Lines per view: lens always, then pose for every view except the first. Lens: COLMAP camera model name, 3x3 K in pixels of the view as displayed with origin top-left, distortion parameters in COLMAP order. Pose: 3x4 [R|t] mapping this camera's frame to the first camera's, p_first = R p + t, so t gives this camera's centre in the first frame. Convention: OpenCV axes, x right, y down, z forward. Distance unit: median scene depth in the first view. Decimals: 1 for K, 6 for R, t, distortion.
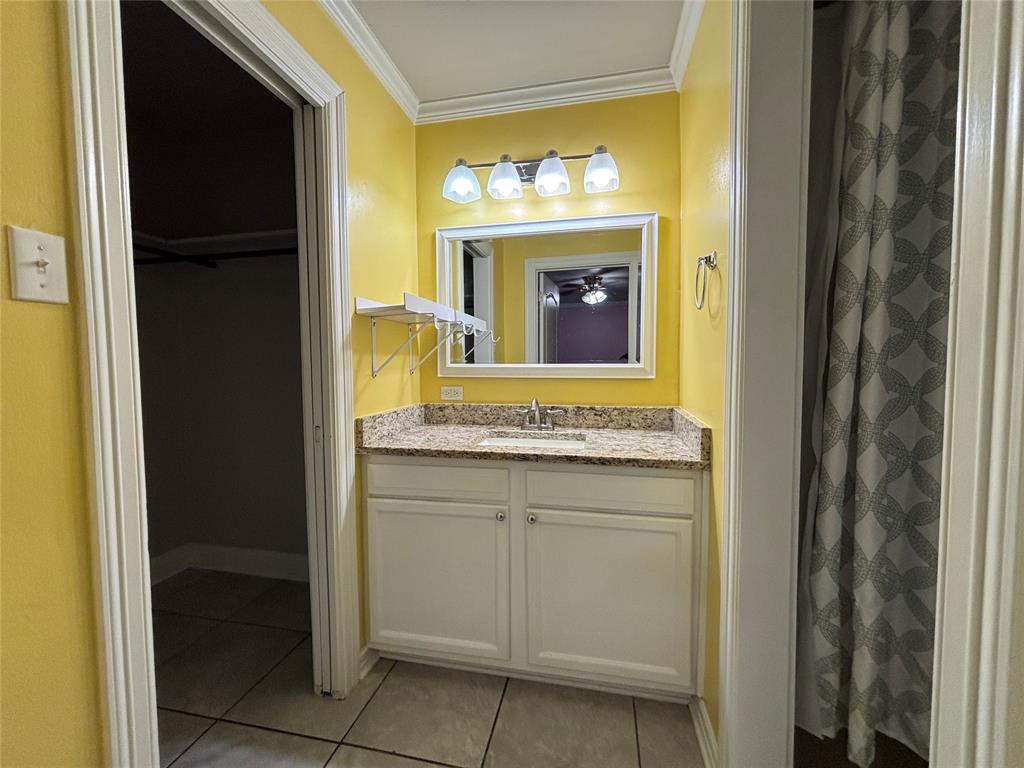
lens RADIAL K [[416.5, 0, 512.0], [0, 416.5, 384.0], [0, 0, 1]] dist [-0.003242, -0.000588]
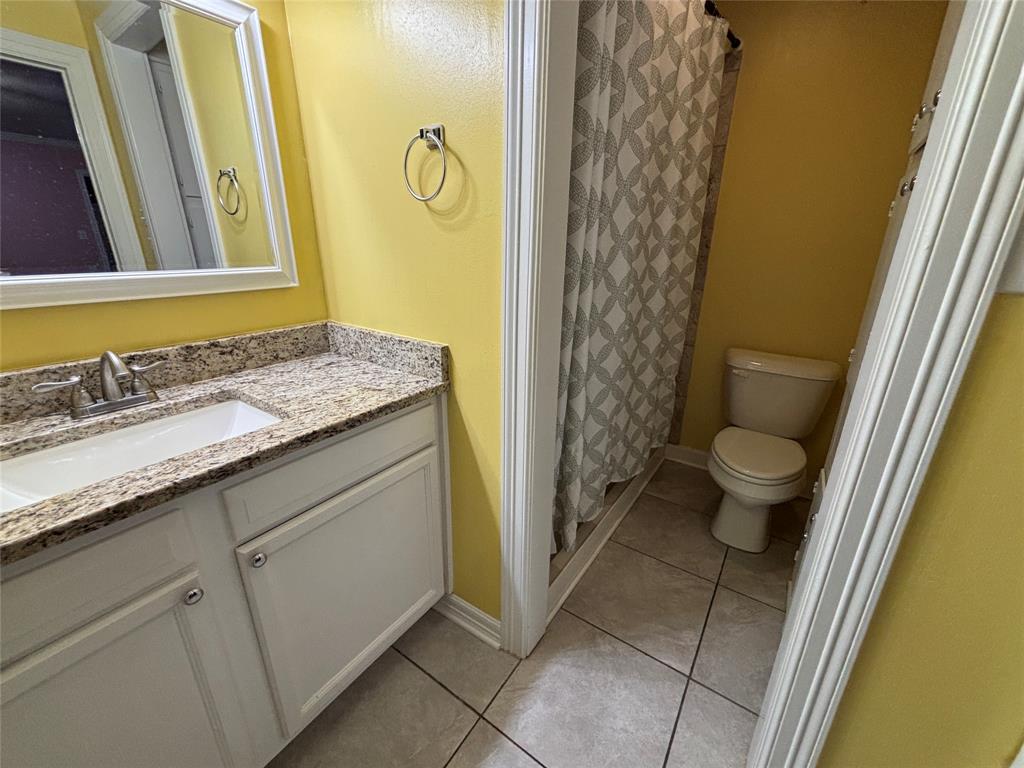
lens RADIAL K [[416.5, 0, 512.0], [0, 416.5, 384.0], [0, 0, 1]] dist [-0.003242, -0.000588]
pose [[0.383299, -0.294055, 0.875565, -0.249807], [0.036604, 0.952058, 0.303721, -0.072922], [-0.922899, -0.084367, 0.375687, 0.465989]]
